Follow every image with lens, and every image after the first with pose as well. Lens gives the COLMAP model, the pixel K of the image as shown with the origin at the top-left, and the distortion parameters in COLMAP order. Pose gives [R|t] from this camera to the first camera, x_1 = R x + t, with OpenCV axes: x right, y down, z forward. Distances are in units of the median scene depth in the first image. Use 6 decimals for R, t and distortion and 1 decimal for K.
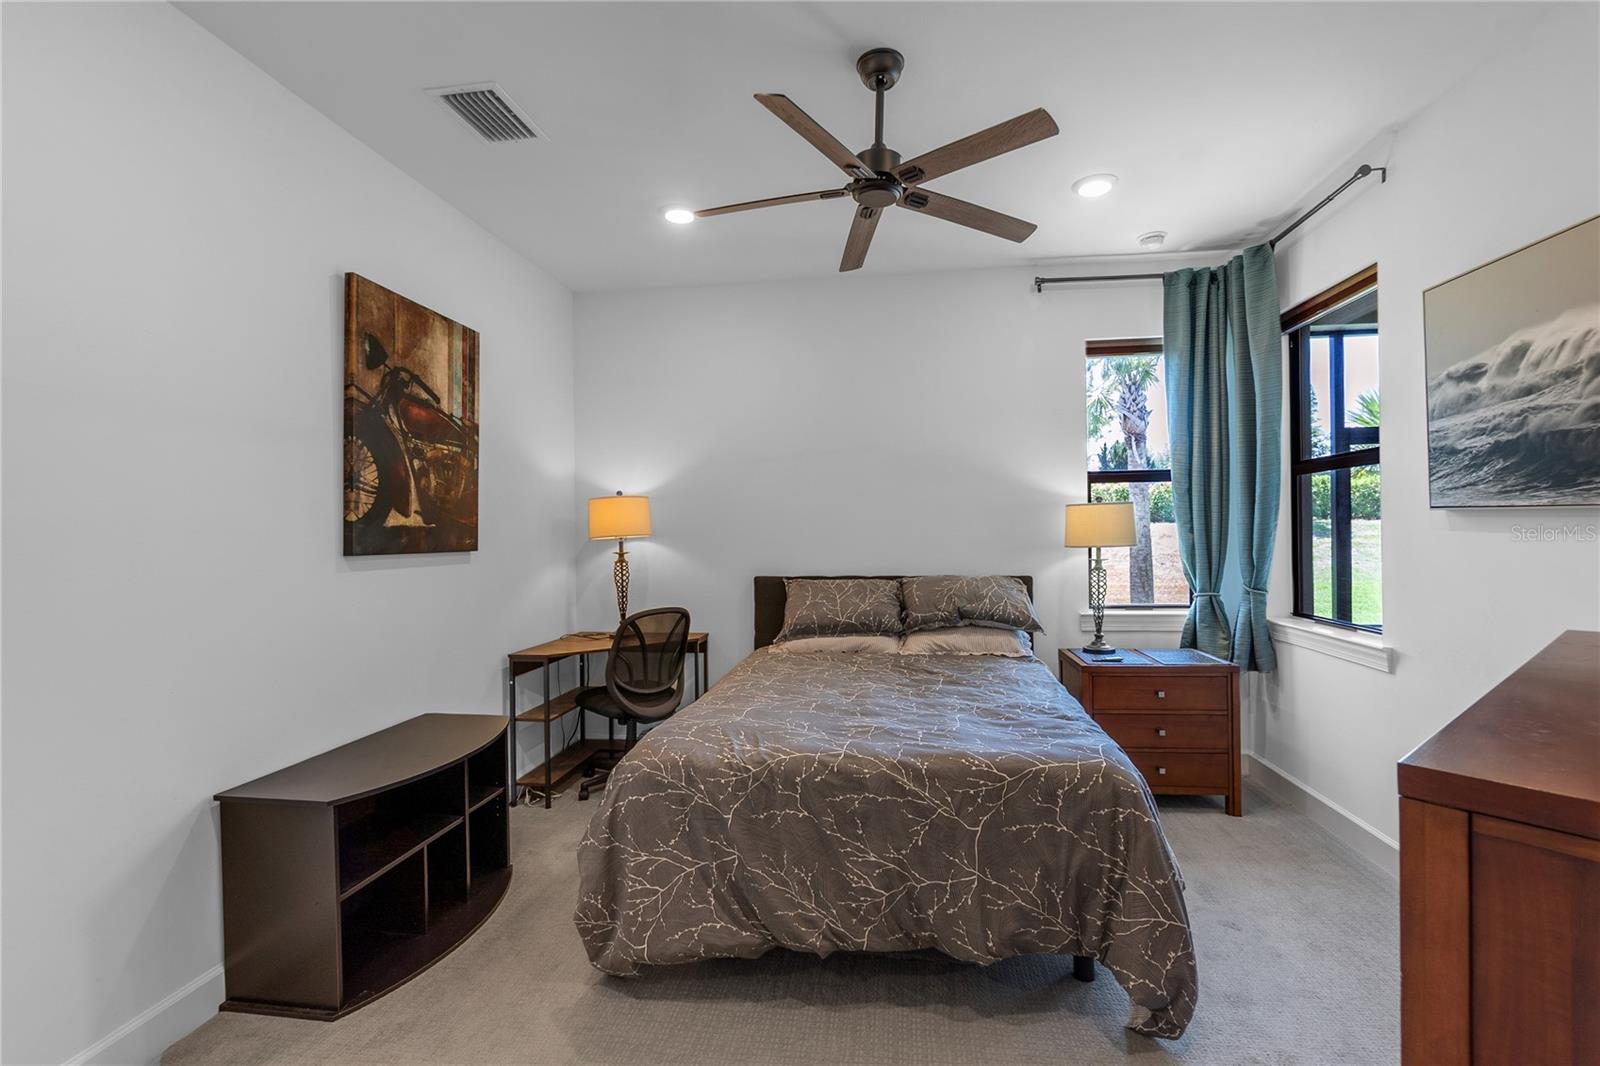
lens RADIAL K [[699.8, 0, 781.7], [0, 699.8, 531.1], [0, 0, 1]] dist [-0.003184, -0.000012]
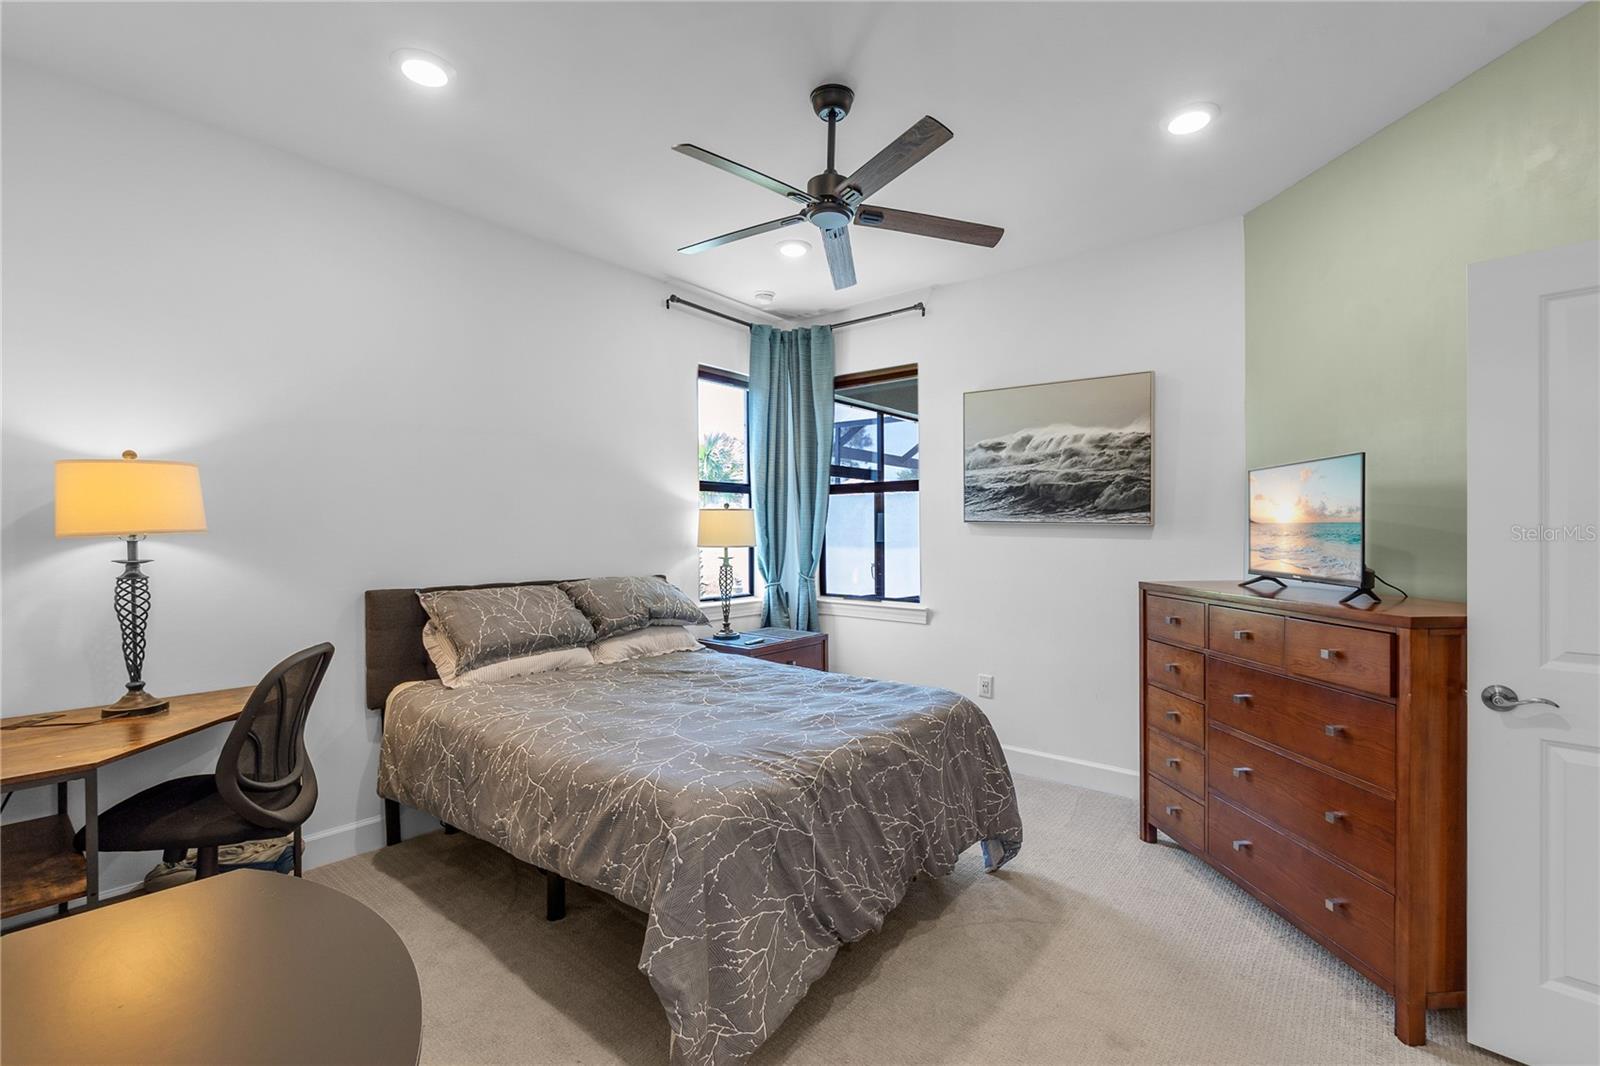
lens RADIAL K [[711.7, 0, 802.9], [0, 711.7, 529.8], [0, 0, 1]] dist [-0.003977, 0.000011]
pose [[0.527594, 0.016210, 0.849342, -0.789808], [-0.010113, 0.999867, -0.012800, 0.013493], [-0.849436, -0.001836, 0.527688, 0.451167]]
